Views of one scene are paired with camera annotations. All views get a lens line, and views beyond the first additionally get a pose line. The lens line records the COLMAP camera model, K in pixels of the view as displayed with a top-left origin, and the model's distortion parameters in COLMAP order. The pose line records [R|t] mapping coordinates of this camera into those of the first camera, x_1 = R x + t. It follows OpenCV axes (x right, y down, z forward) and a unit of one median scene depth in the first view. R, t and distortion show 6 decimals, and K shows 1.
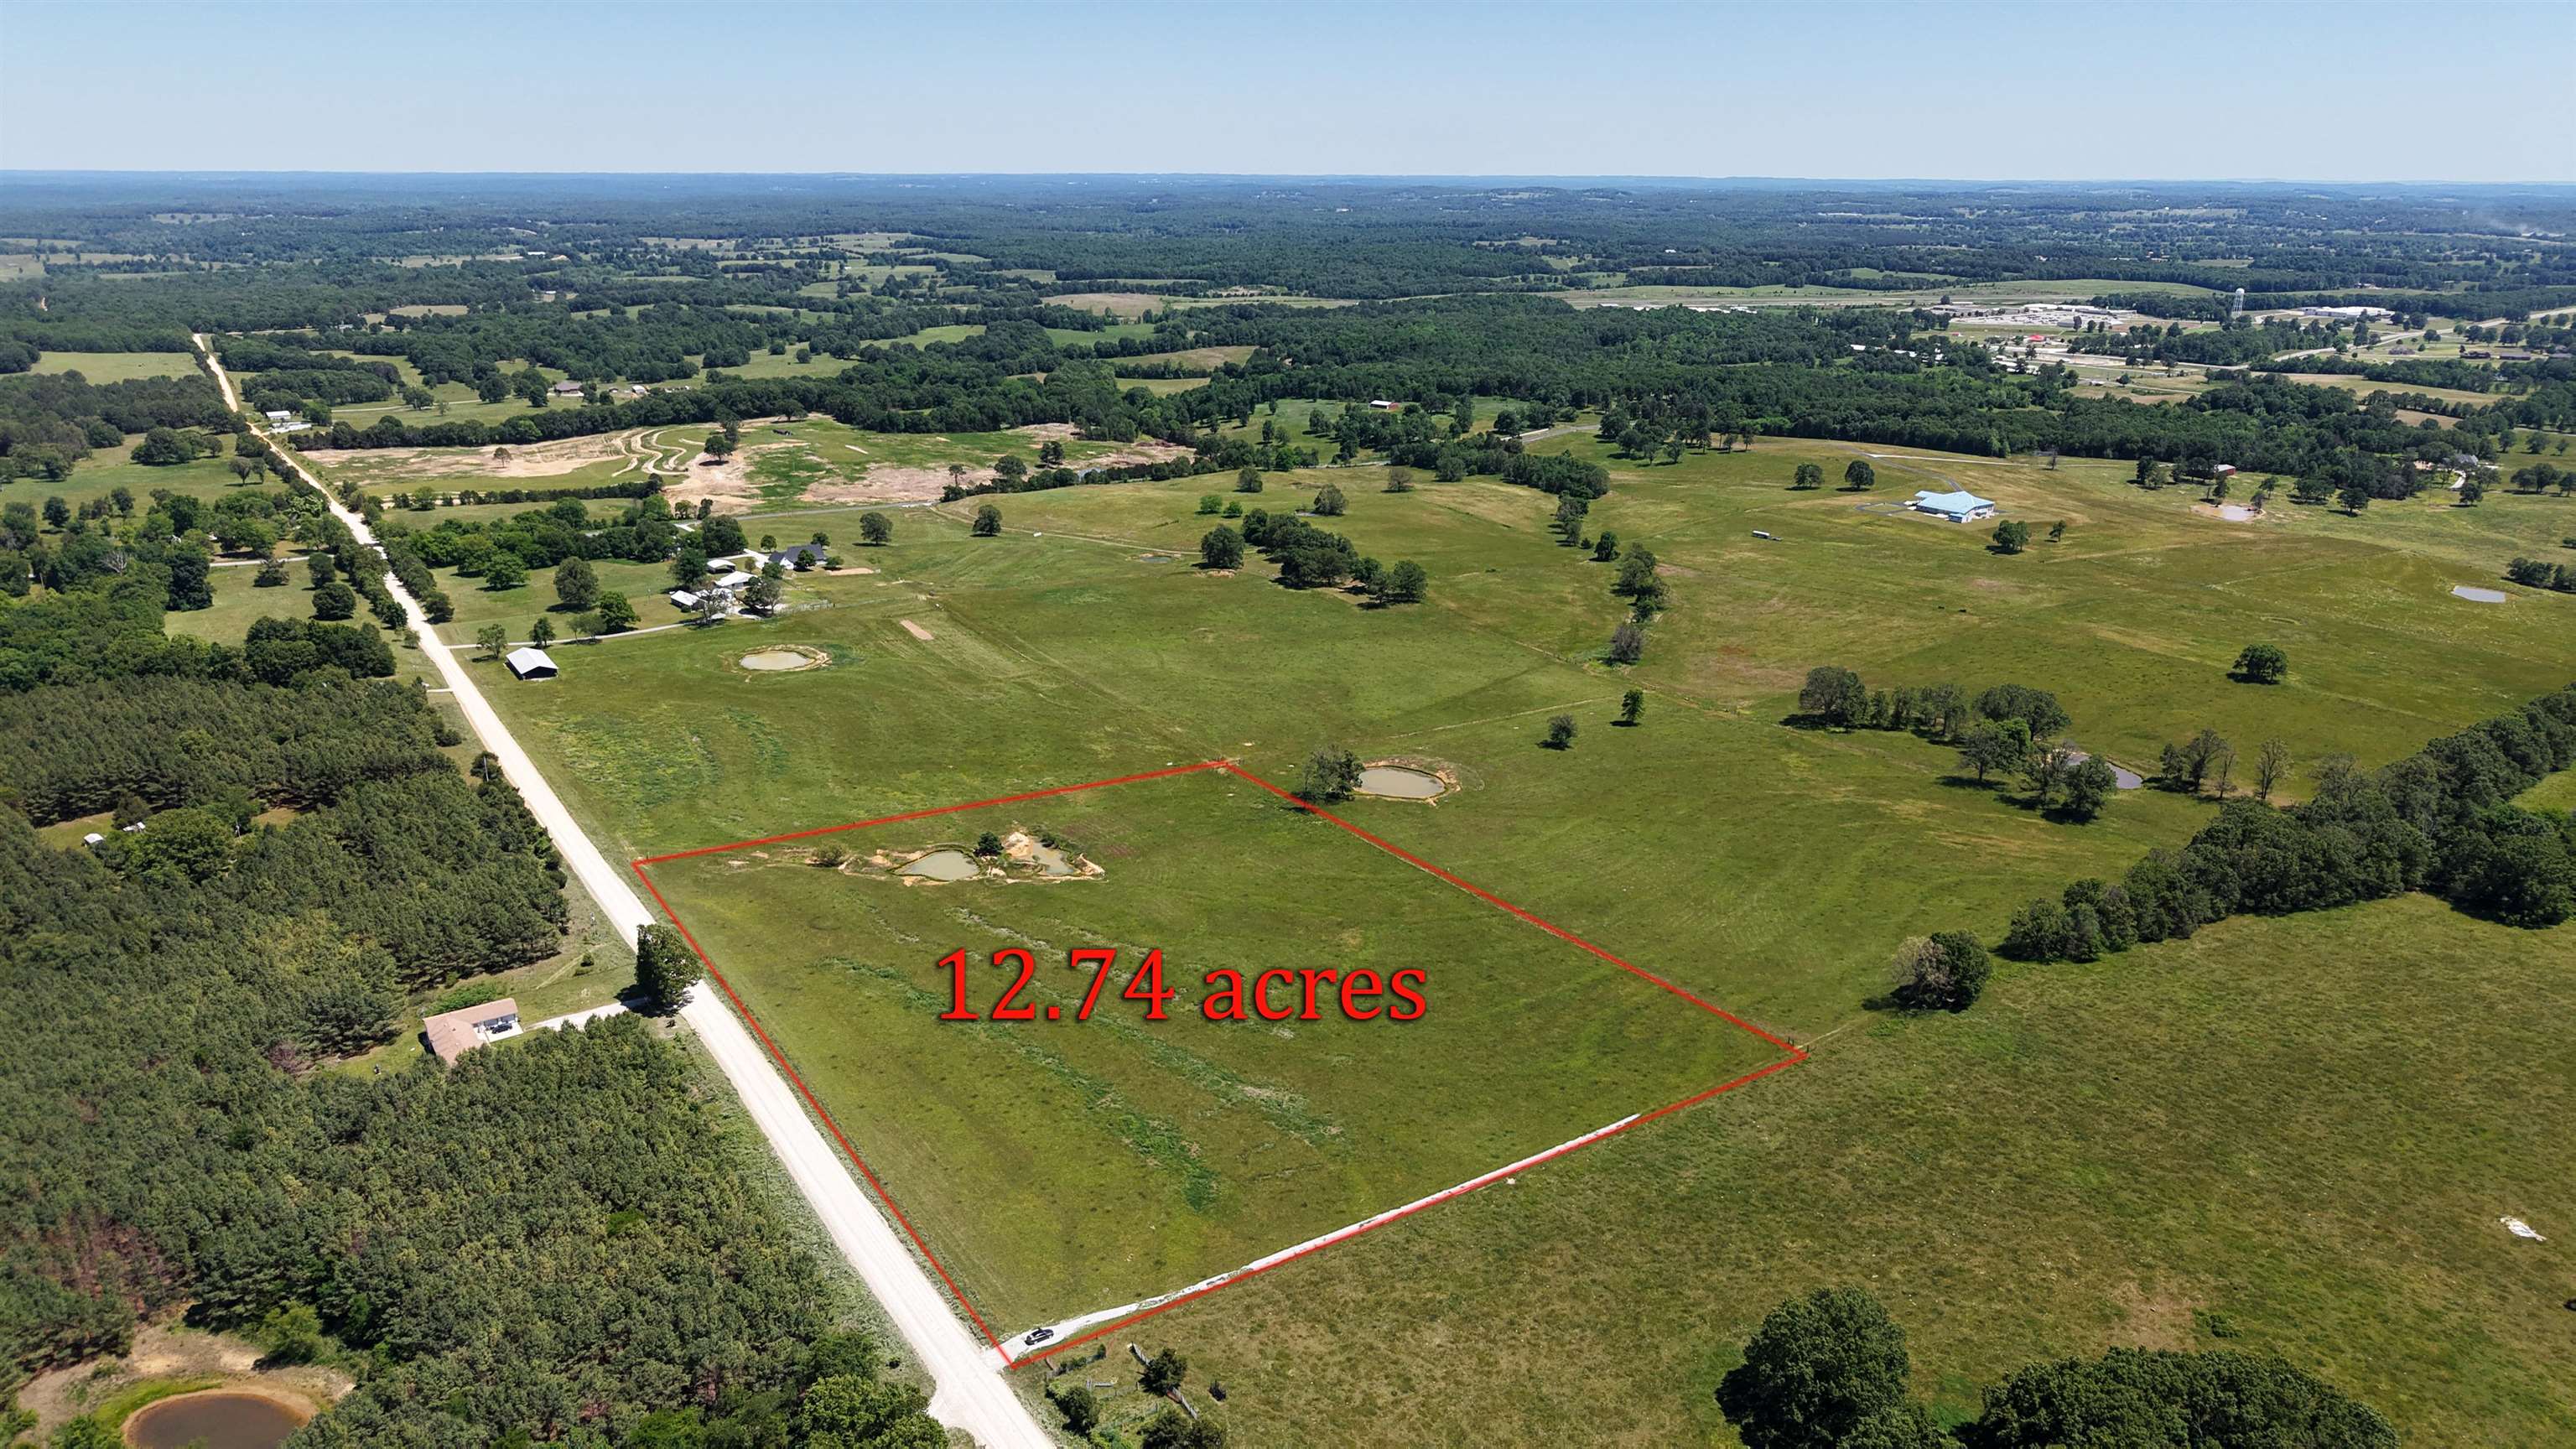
lens RADIAL K [[1722.2, 0, 1284.3], [0, 1722.2, 729.7], [0, 0, 1]] dist [0.020524, -0.019890]
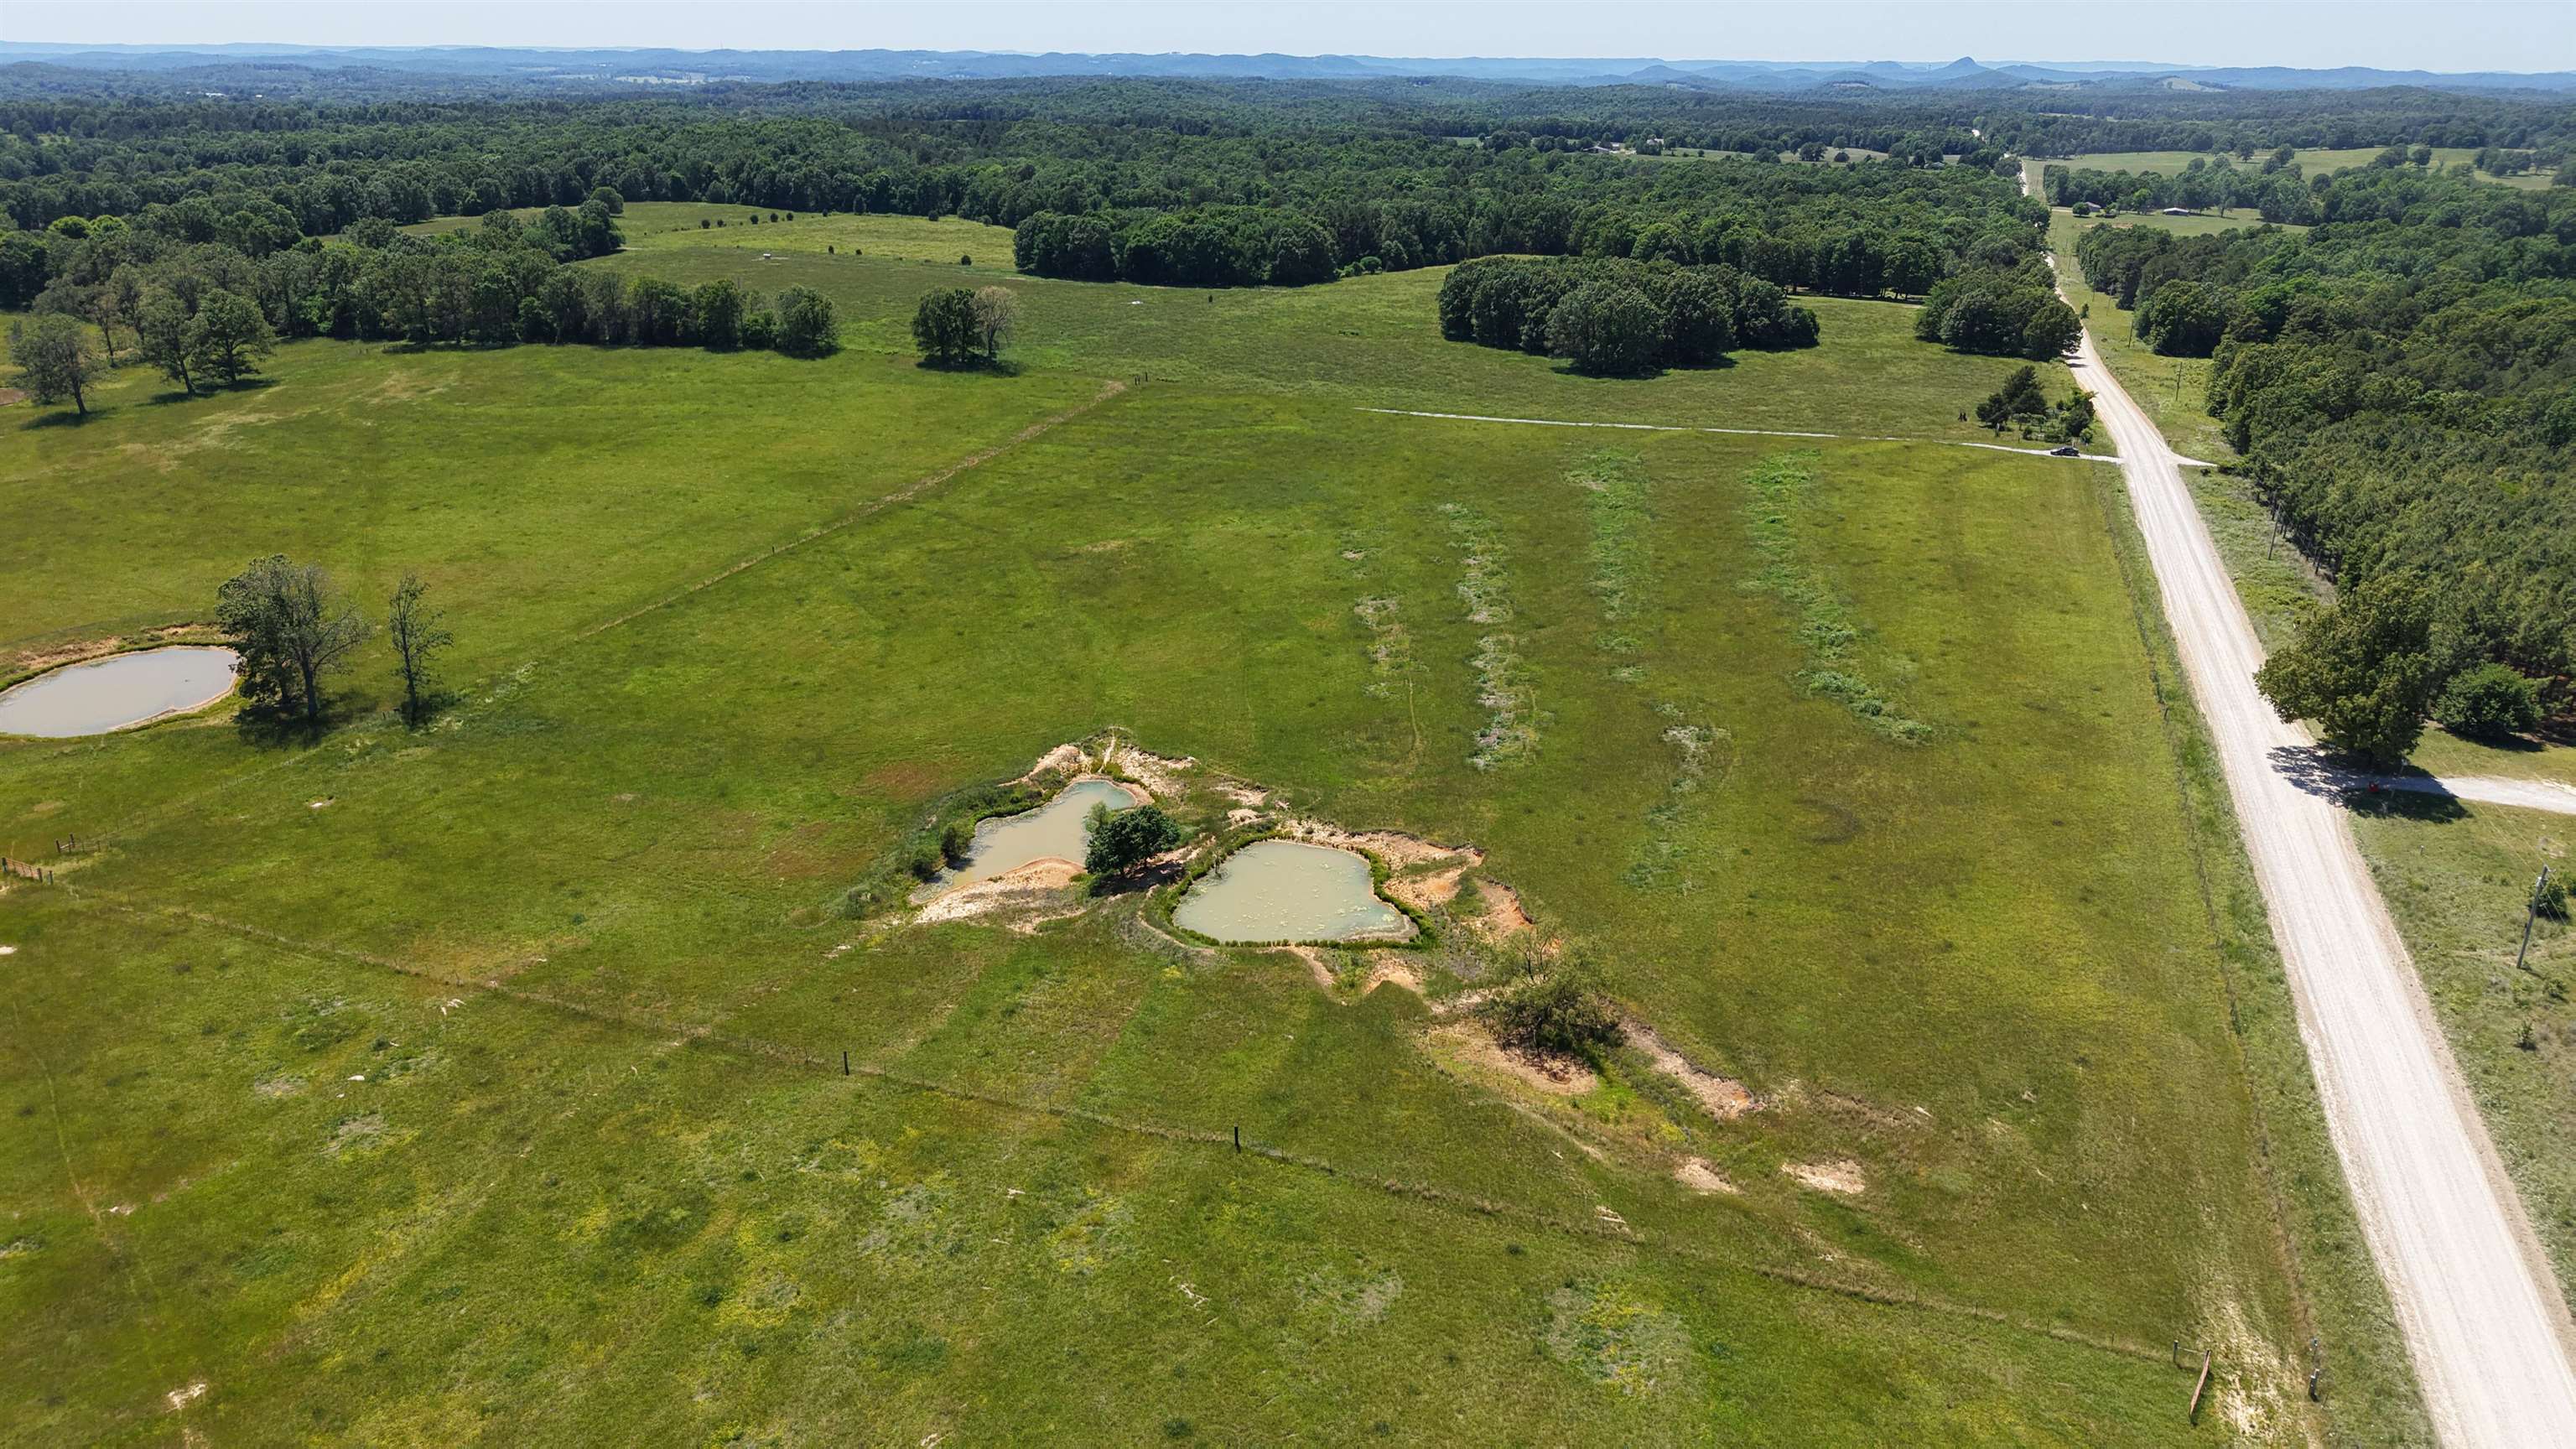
lens RADIAL K [[1707.2, 0, 1288.0], [0, 1707.2, 724.5], [0, 0, 1]] dist [0.078862, -0.098351]
pose [[-0.580756, -0.305527, 0.754570, -0.378756], [0.242354, 0.819987, 0.518543, -0.098583], [-0.777166, 0.484020, -0.402166, 0.983292]]
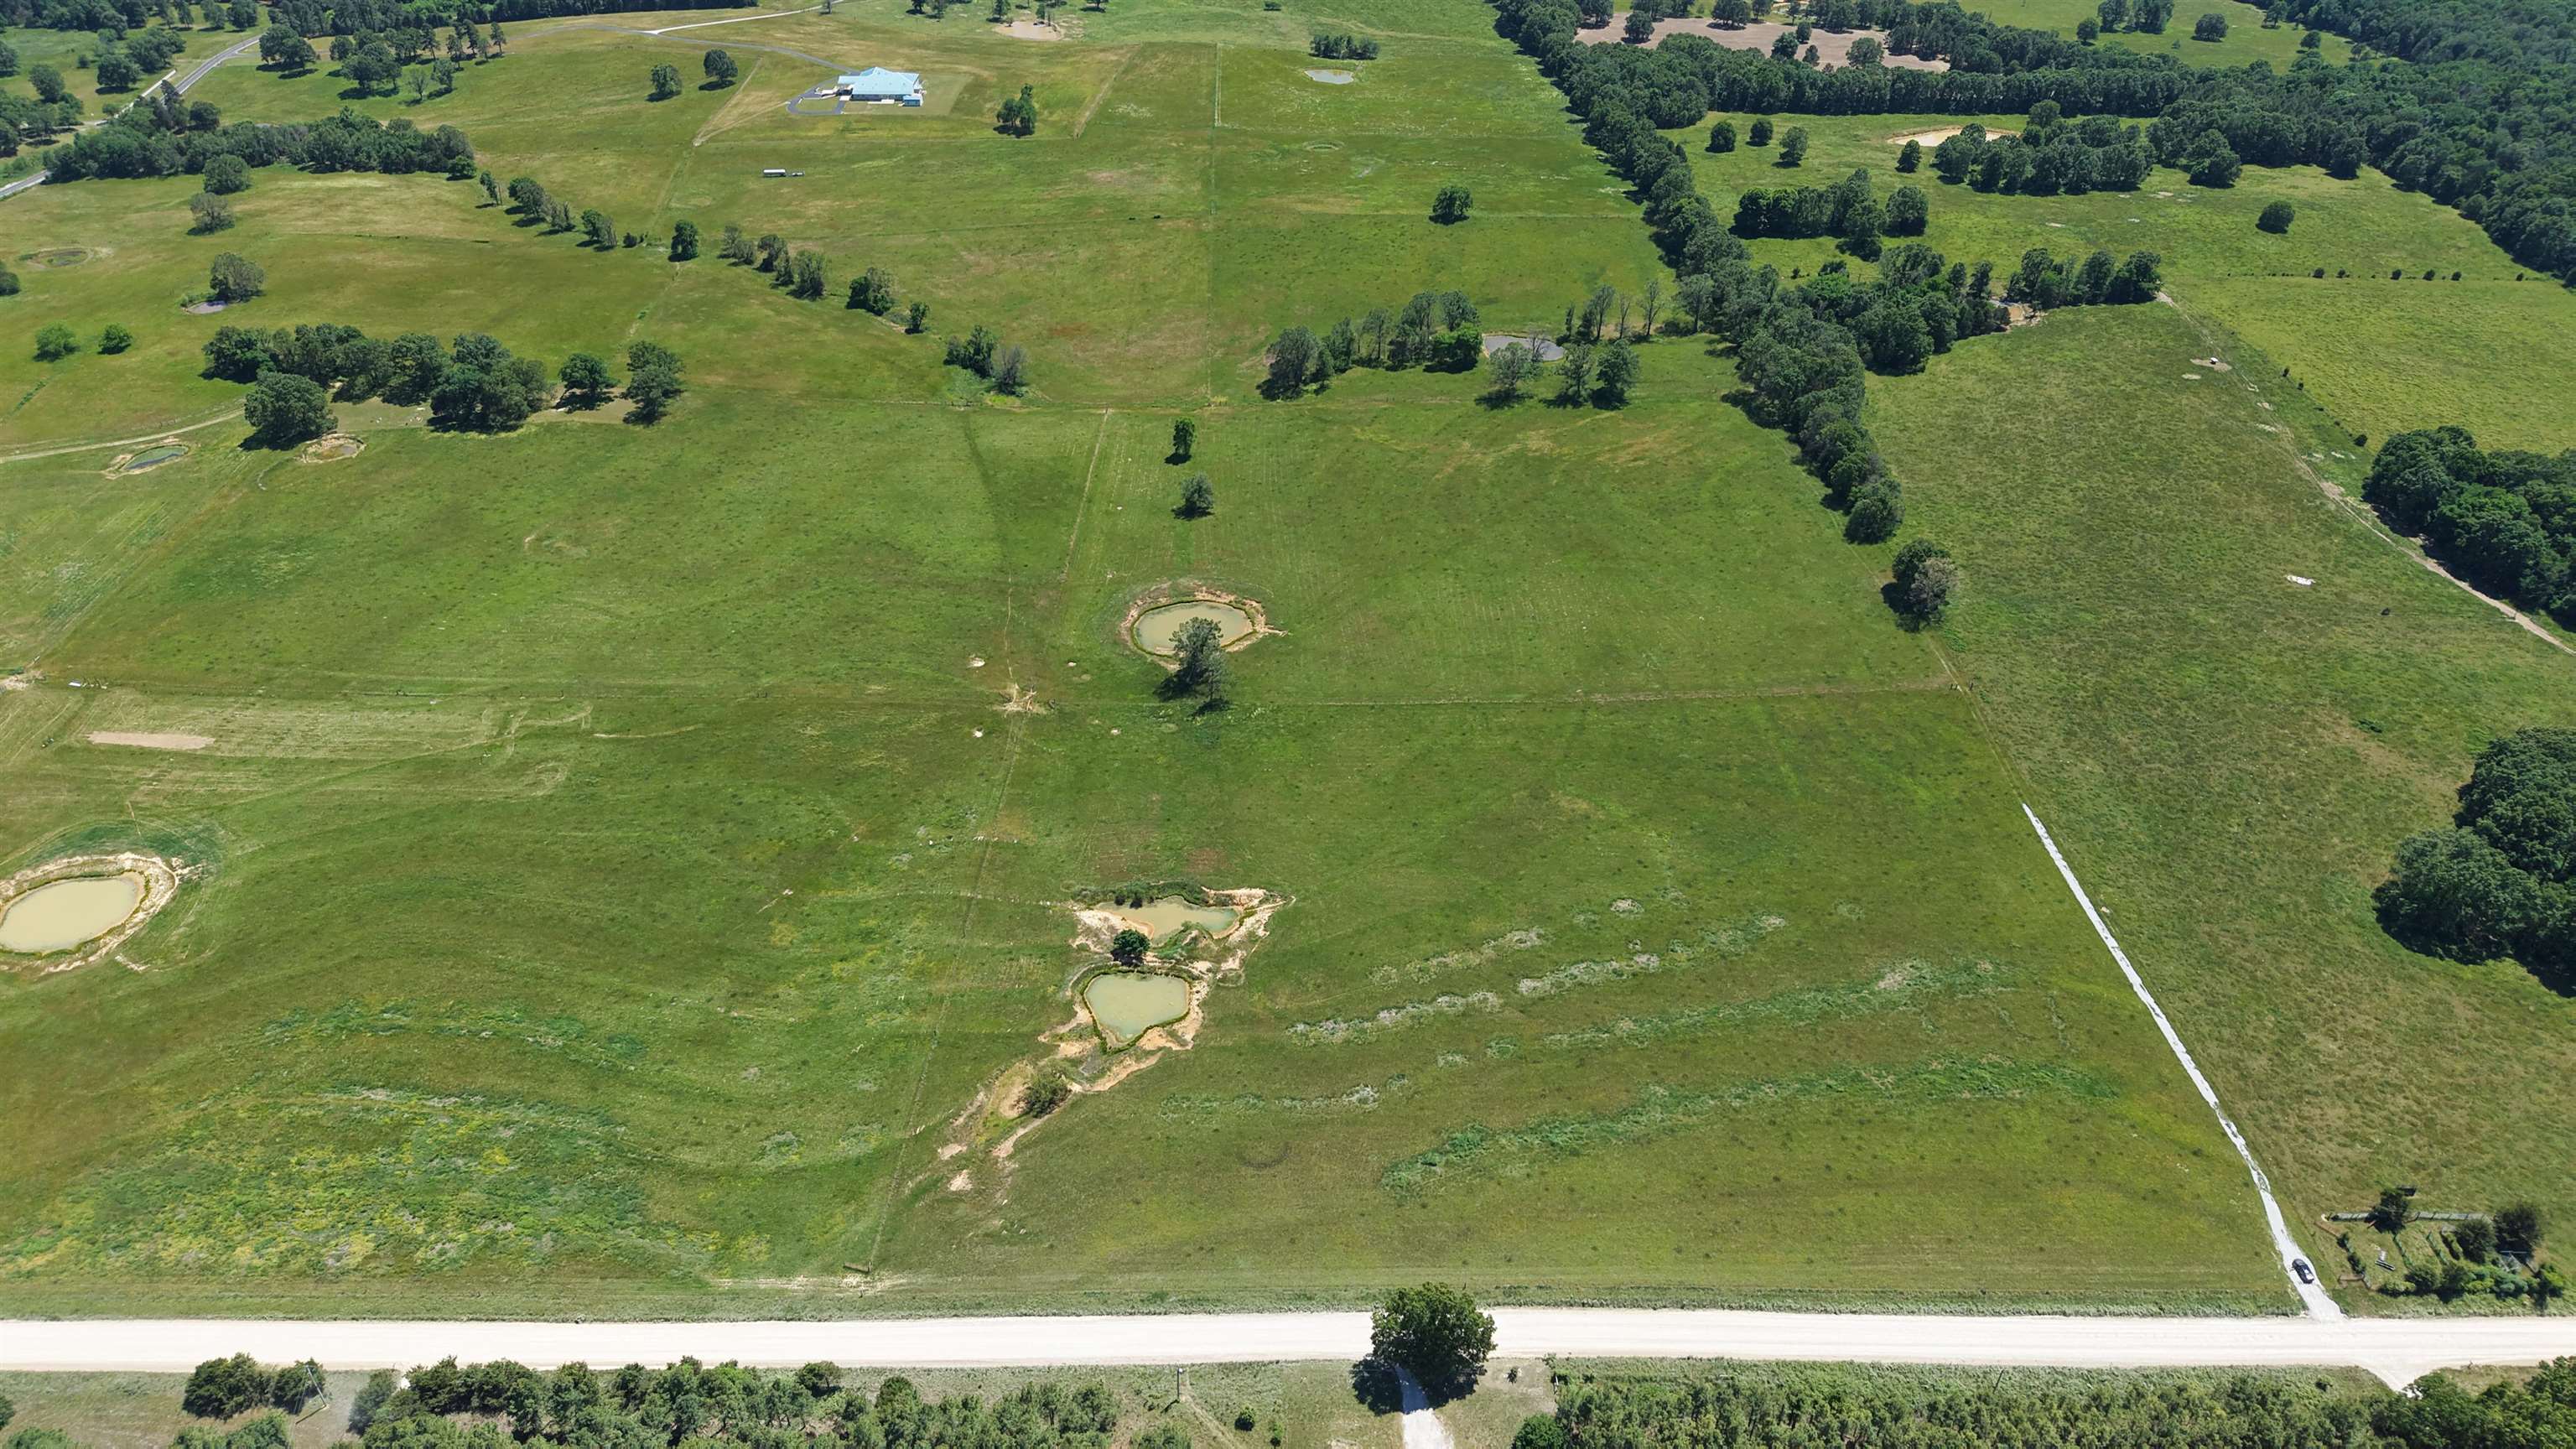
lens RADIAL K [[1722.2, 0, 1284.3], [0, 1722.2, 729.7], [0, 0, 1]] dist [0.020524, -0.019890]
pose [[0.547138, -0.476889, 0.687908, -0.541059], [0.253899, 0.877666, 0.406494, -0.268995], [-0.797606, -0.047749, 0.601286, 0.454772]]
